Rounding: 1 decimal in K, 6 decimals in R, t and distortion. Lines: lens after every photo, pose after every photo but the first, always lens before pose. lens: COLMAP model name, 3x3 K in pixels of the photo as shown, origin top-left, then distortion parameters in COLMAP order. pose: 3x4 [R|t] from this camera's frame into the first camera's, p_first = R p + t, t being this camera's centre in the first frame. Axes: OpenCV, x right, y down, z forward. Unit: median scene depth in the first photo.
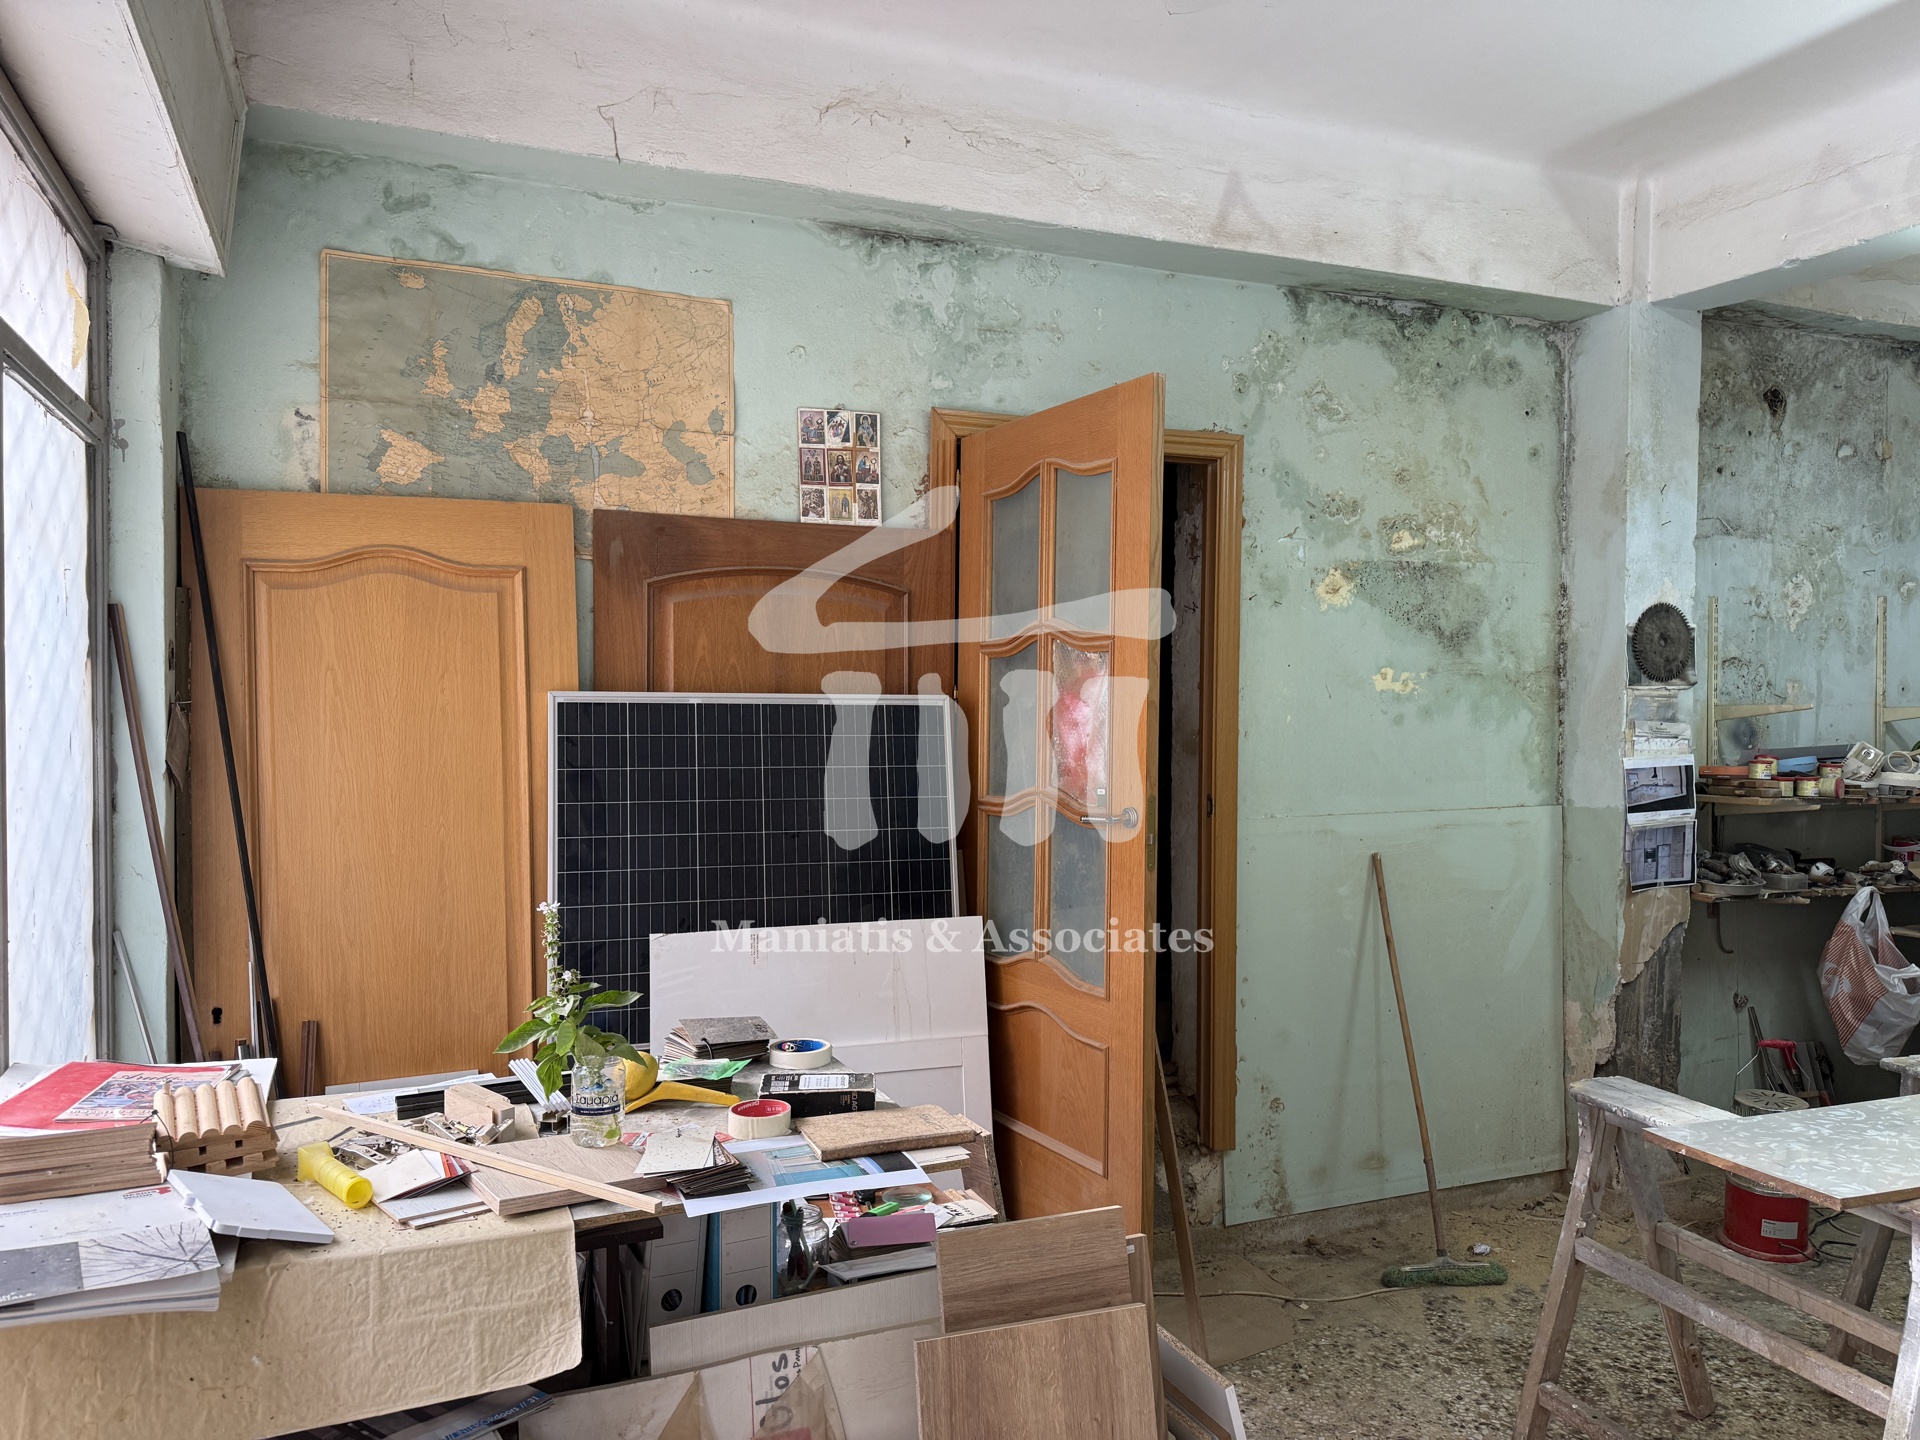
lens RADIAL K [[1342.1, 0, 962.2], [0, 1342.1, 732.7], [0, 0, 1]] dist [0.072818, -0.082682]
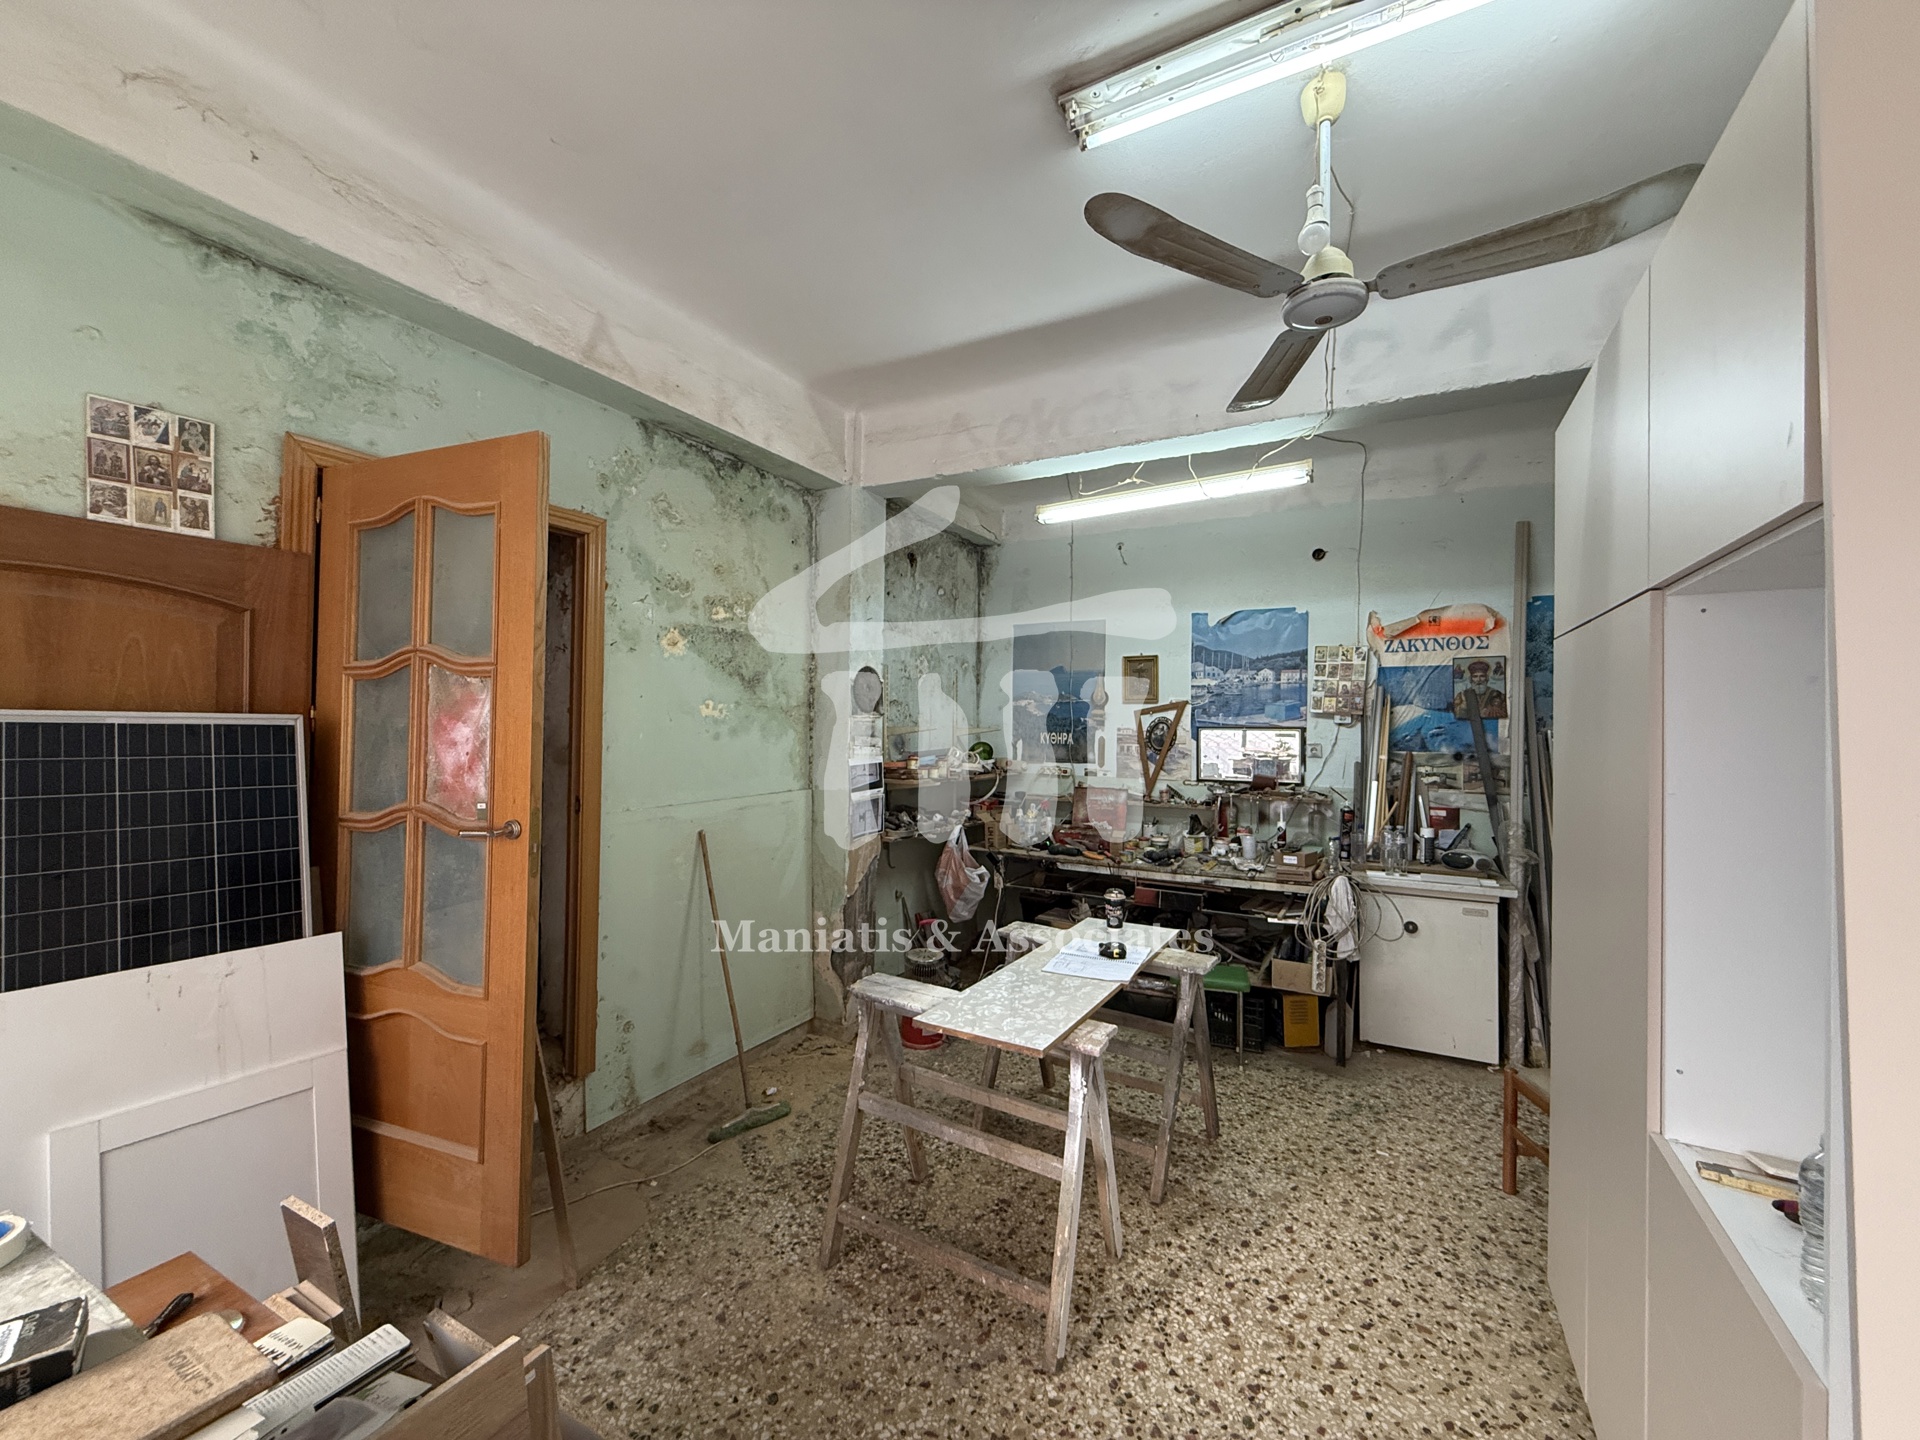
lens RADIAL K [[760.3, 0, 953.3], [0, 760.3, 720.6], [0, 0, 1]] dist [0.000255, -0.000344]
pose [[0.782425, 0.009840, 0.622667, 0.014641], [0.005698, 0.999720, -0.022960, -0.006647], [-0.622718, 0.021512, 0.782150, 0.216587]]
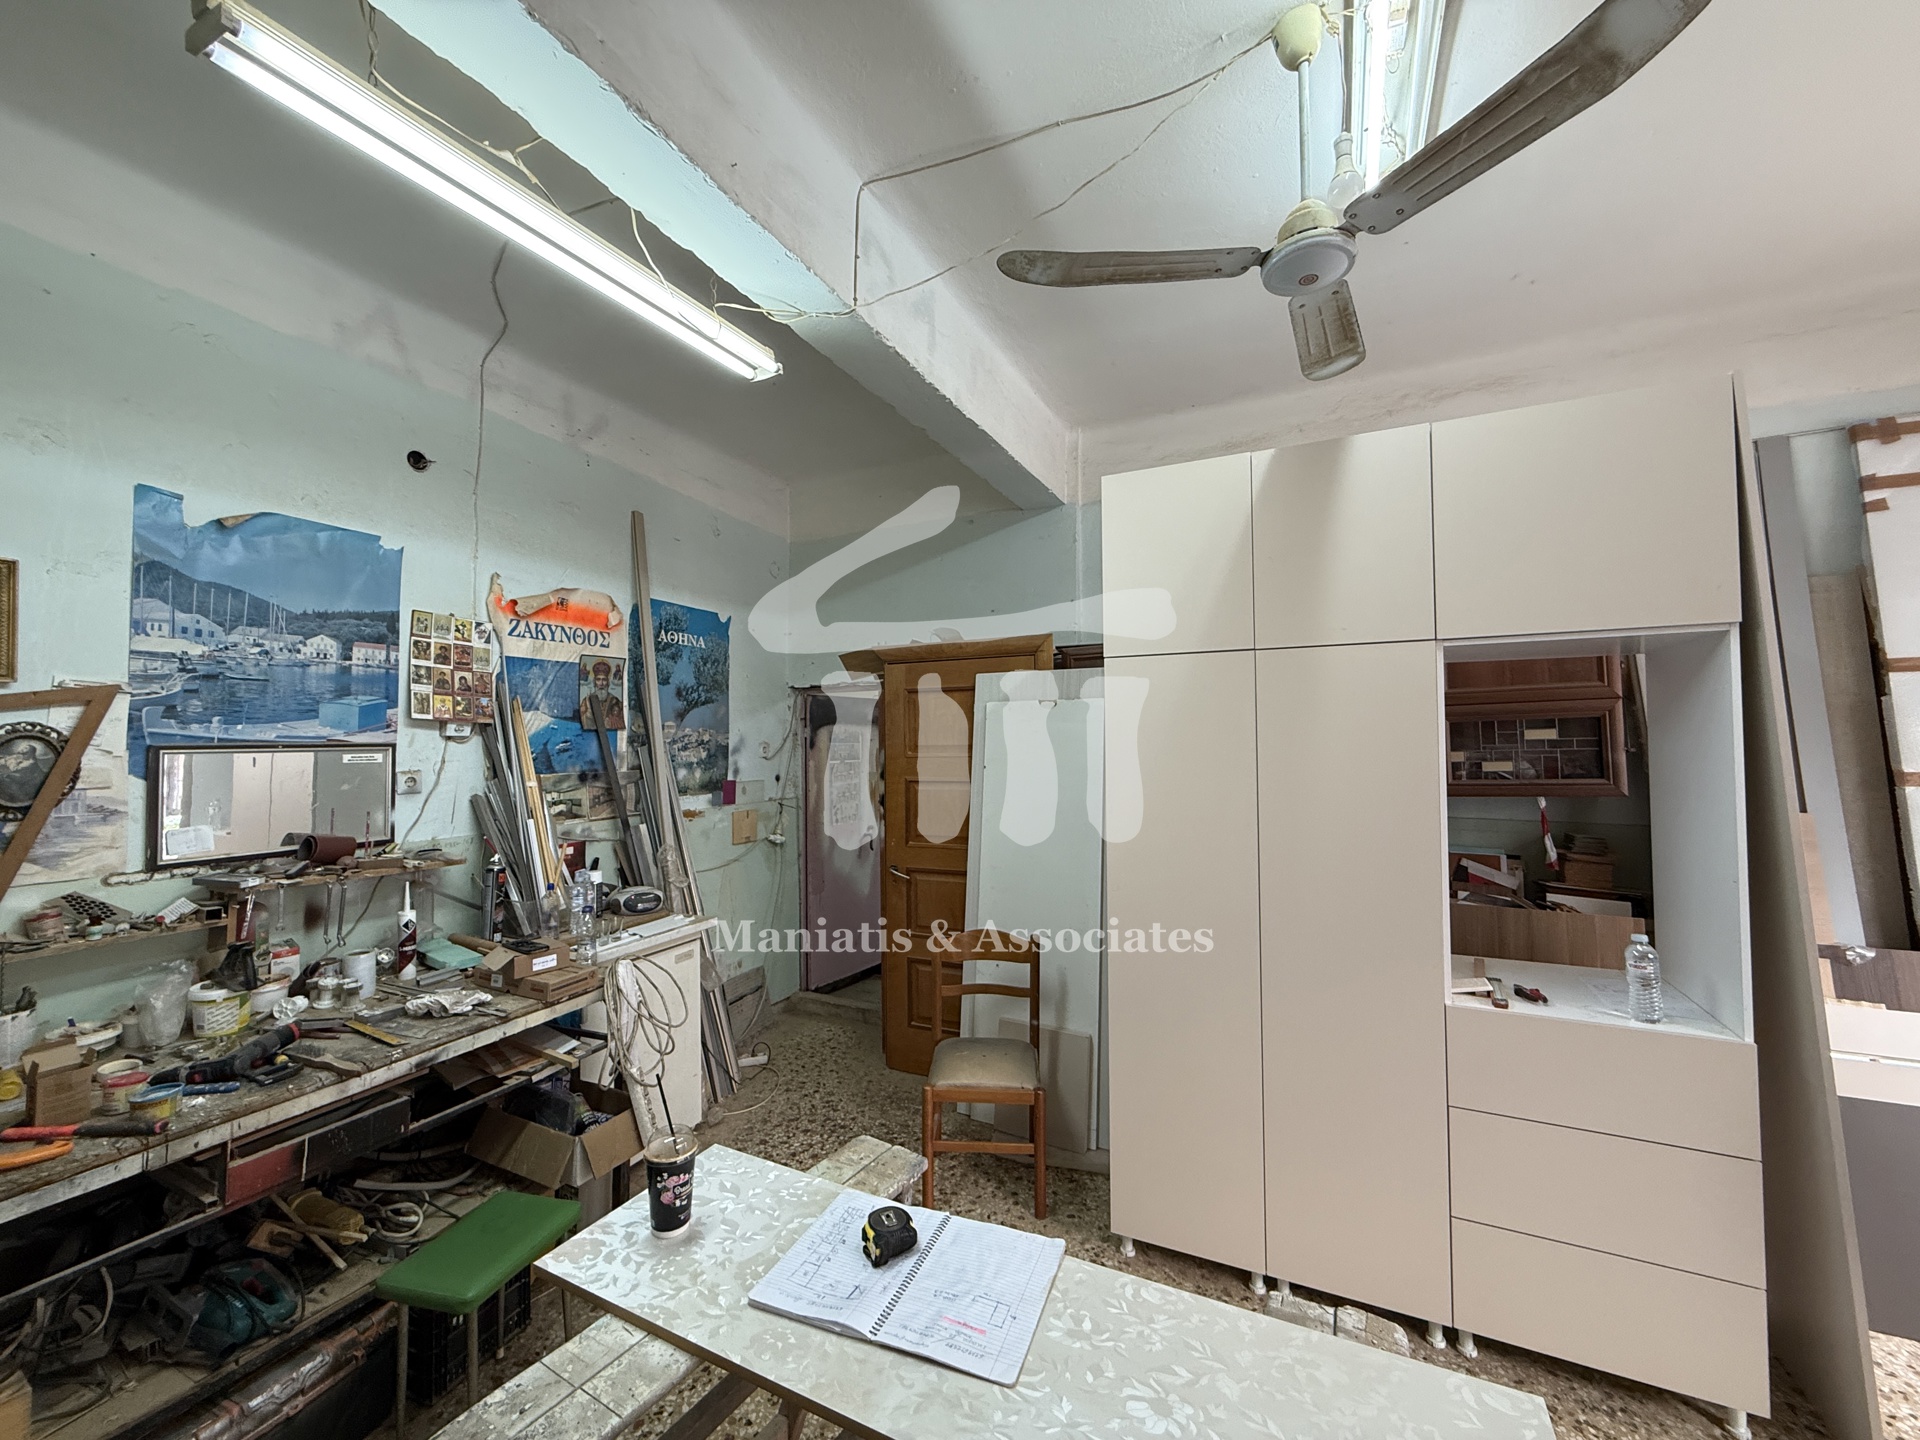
lens RADIAL K [[760.3, 0, 954.5], [0, 760.3, 720.1], [0, 0, 1]] dist [0.000255, -0.000344]
pose [[-0.668535, 0.025489, 0.743244, 0.307159], [0.025664, 0.999608, -0.011197, -0.020219], [-0.743238, 0.011590, -0.668927, 0.862932]]
